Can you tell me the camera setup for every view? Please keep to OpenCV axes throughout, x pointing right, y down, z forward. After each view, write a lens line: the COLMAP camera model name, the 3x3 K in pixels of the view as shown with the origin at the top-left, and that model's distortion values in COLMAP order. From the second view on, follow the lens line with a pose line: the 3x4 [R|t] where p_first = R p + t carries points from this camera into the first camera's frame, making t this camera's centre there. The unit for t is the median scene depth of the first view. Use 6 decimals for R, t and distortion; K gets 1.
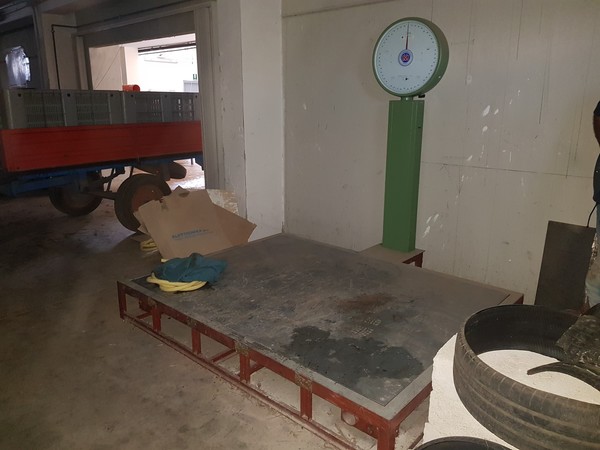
lens RADIAL K [[466.3, 0, 285.9], [0, 466.3, 225.8], [0, 0, 1]] dist [0.057655, -0.100759]
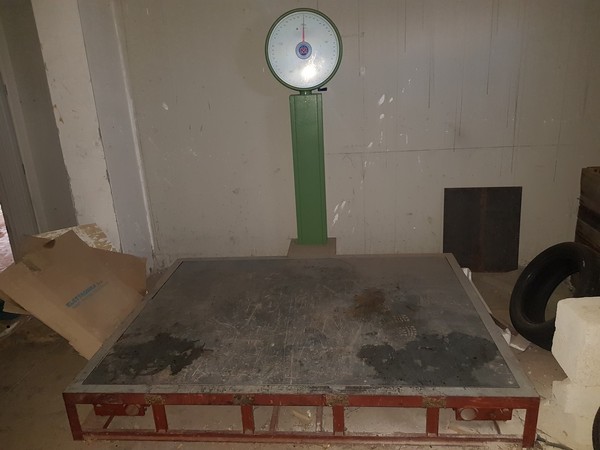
lens RADIAL K [[466.3, 0, 304.4], [0, 466.3, 233.8], [0, 0, 1]] dist [0.057655, -0.100759]
pose [[0.781796, -0.240553, 0.575265, -0.452965], [0.209273, 0.970300, 0.121335, -0.123528], [-0.587367, 0.025528, 0.808918, 0.258021]]
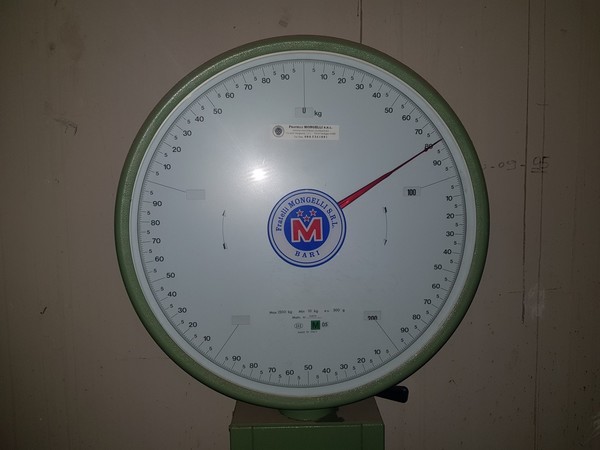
lens RADIAL K [[466.3, 0, 297.5], [0, 466.3, 223.7], [0, 0, 1]] dist [0.057655, -0.100759]
pose [[0.718308, -0.085247, 0.690482, 0.133386], [0.192927, 0.977949, -0.079964, -0.397280], [-0.668440, 0.190652, 0.718916, 0.991038]]
